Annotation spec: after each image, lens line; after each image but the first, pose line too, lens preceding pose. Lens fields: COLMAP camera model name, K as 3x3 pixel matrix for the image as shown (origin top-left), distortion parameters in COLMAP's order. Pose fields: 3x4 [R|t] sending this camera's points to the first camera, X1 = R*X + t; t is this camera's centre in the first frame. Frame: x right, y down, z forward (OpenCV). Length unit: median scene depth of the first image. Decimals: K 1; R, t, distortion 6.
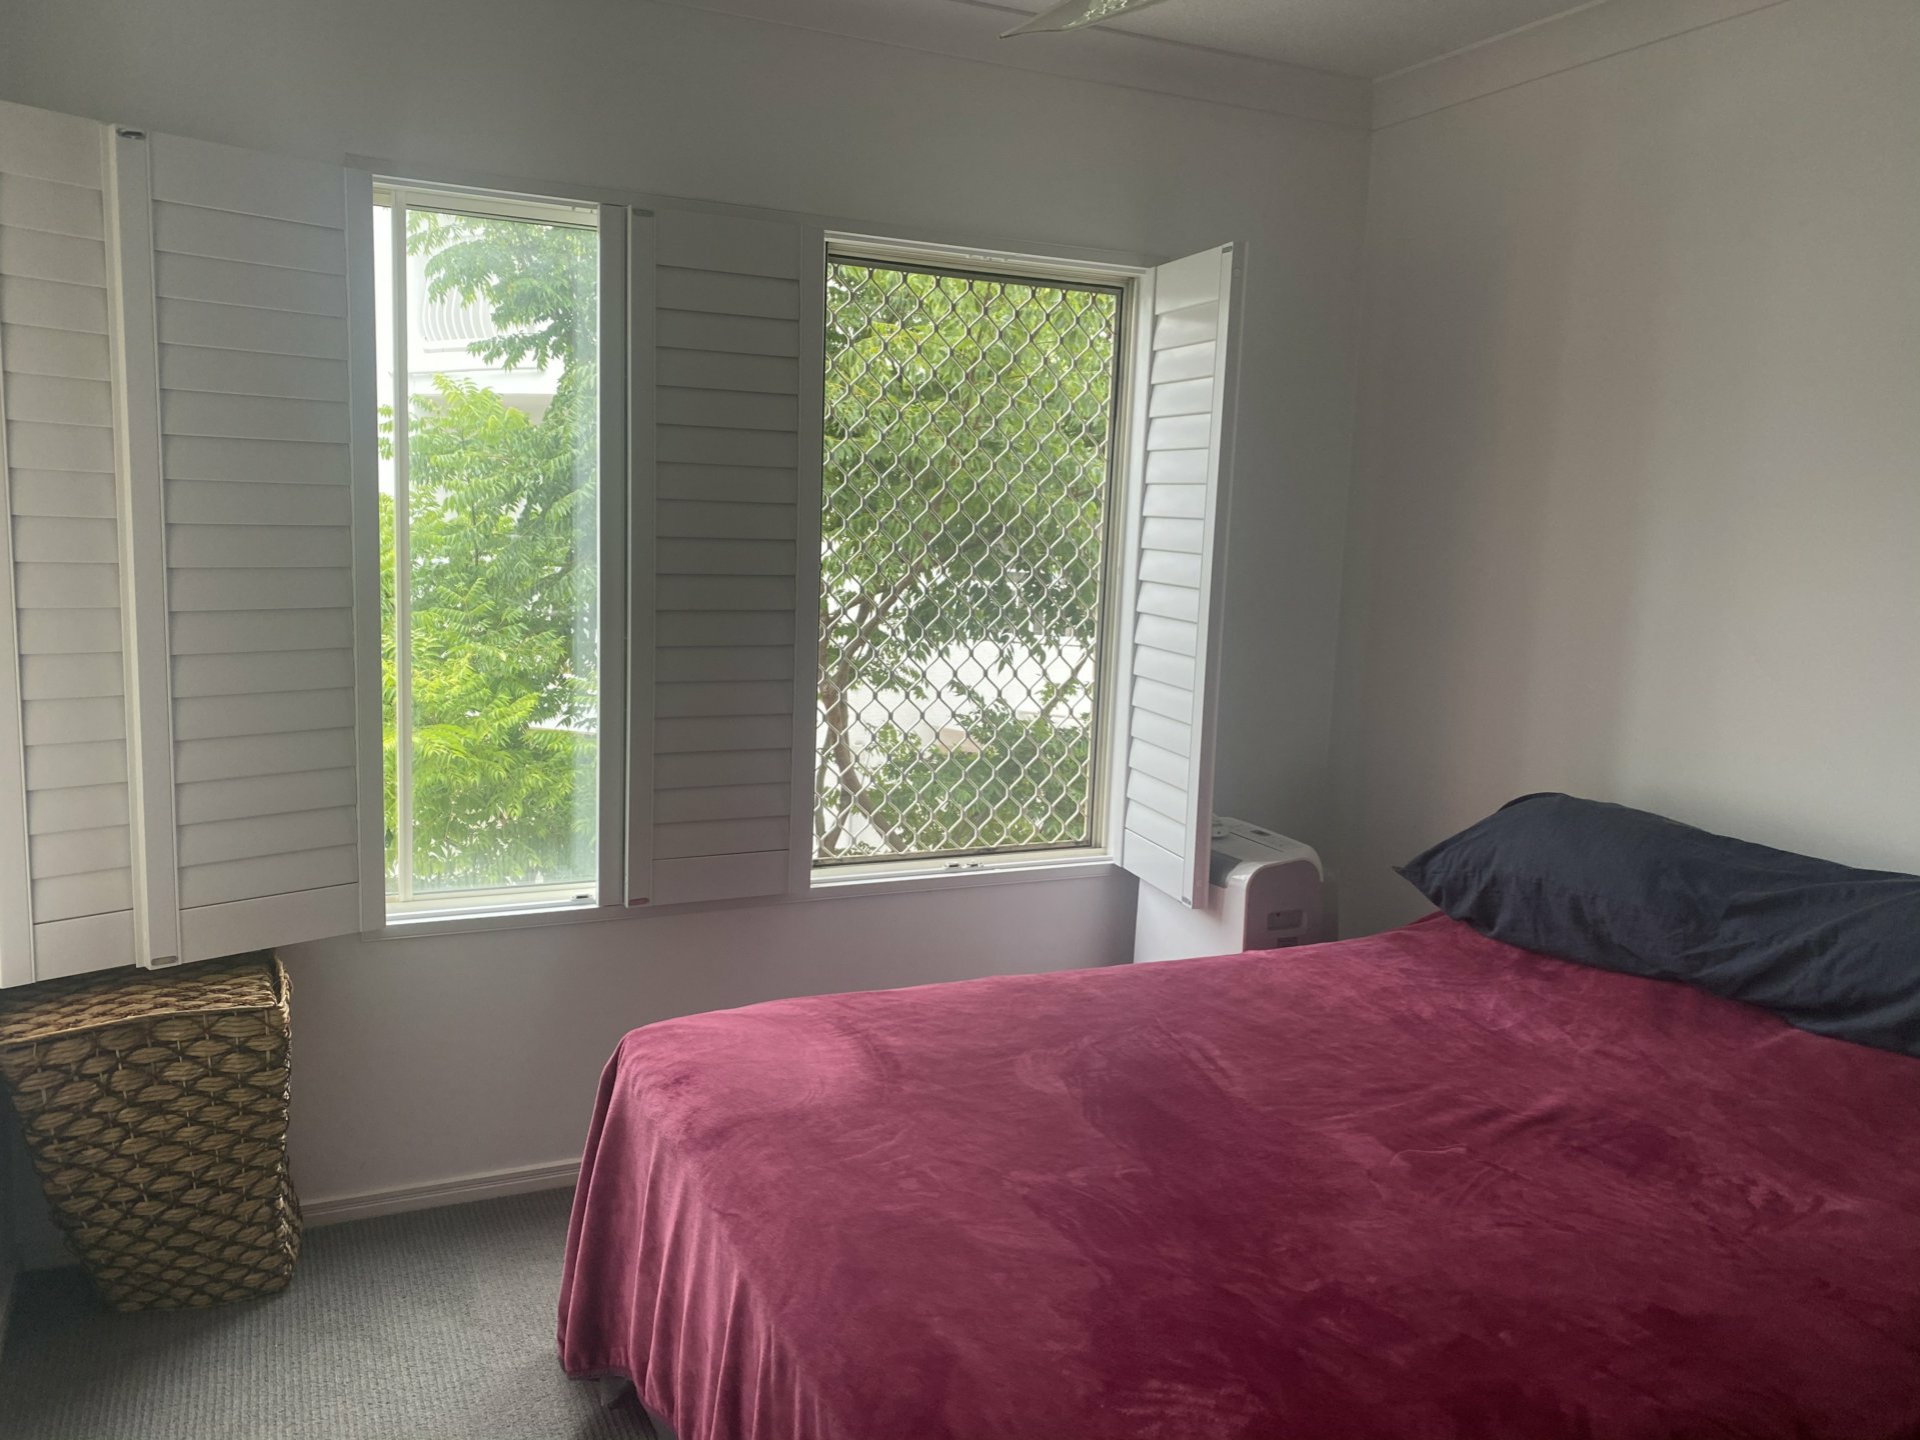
lens RADIAL K [[1476.1, 0, 975.4], [0, 1476.1, 709.2], [0, 0, 1]] dist [0.004558, -0.001981]
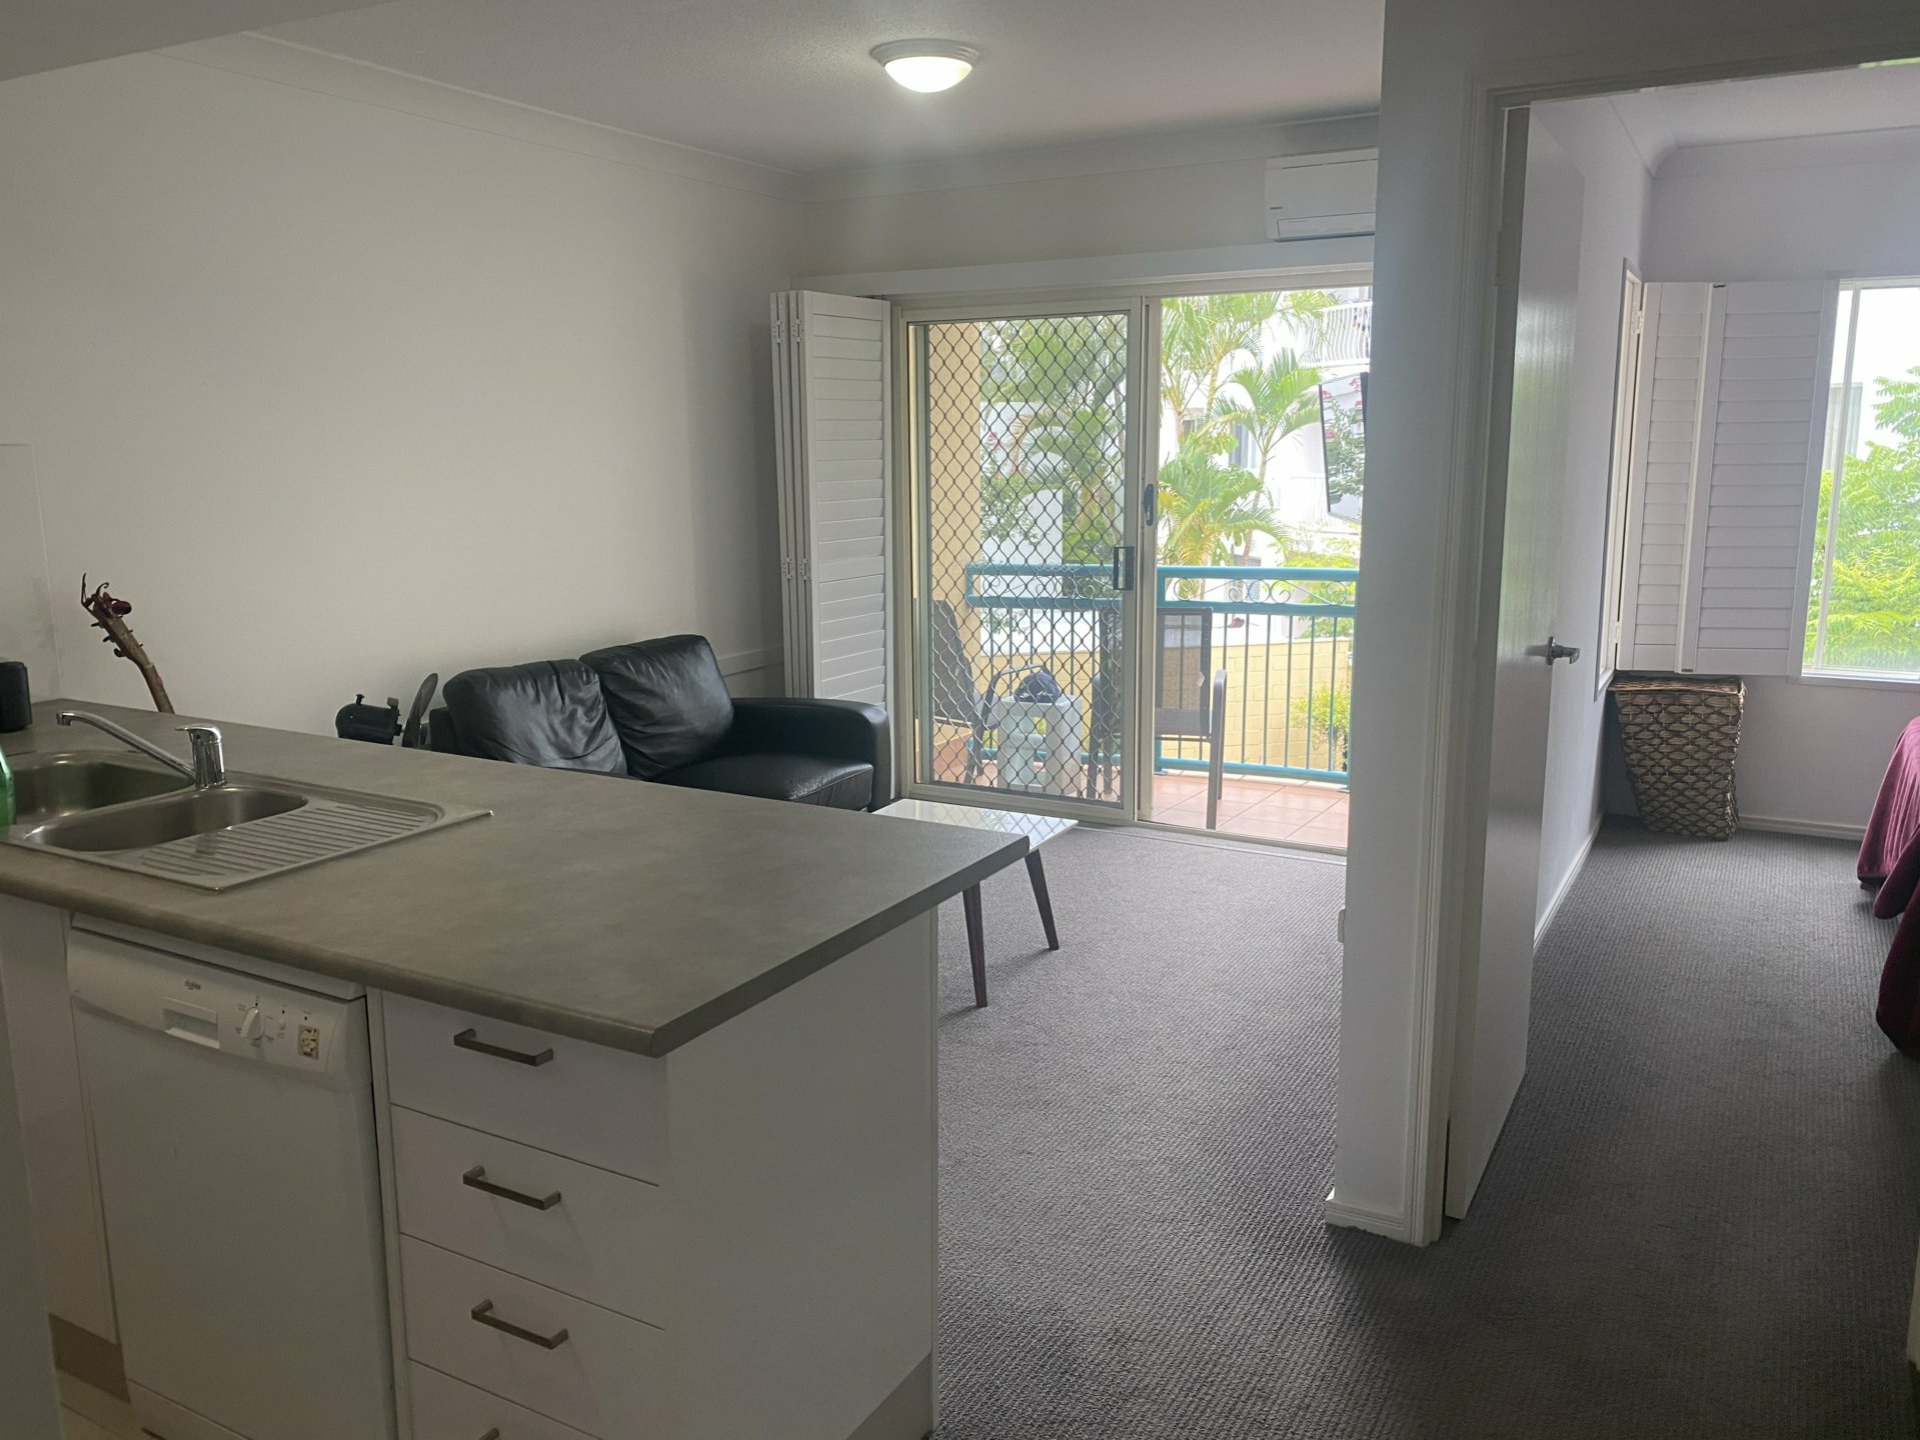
lens RADIAL K [[1476.1, 0, 975.0], [0, 1476.1, 721.6], [0, 0, 1]] dist [0.004558, -0.001981]
pose [[0.583345, 0.106661, -0.805191, 0.585744], [-0.080590, 0.994049, 0.073292, 0.173232], [0.808217, 0.022136, 0.588469, -1.101818]]
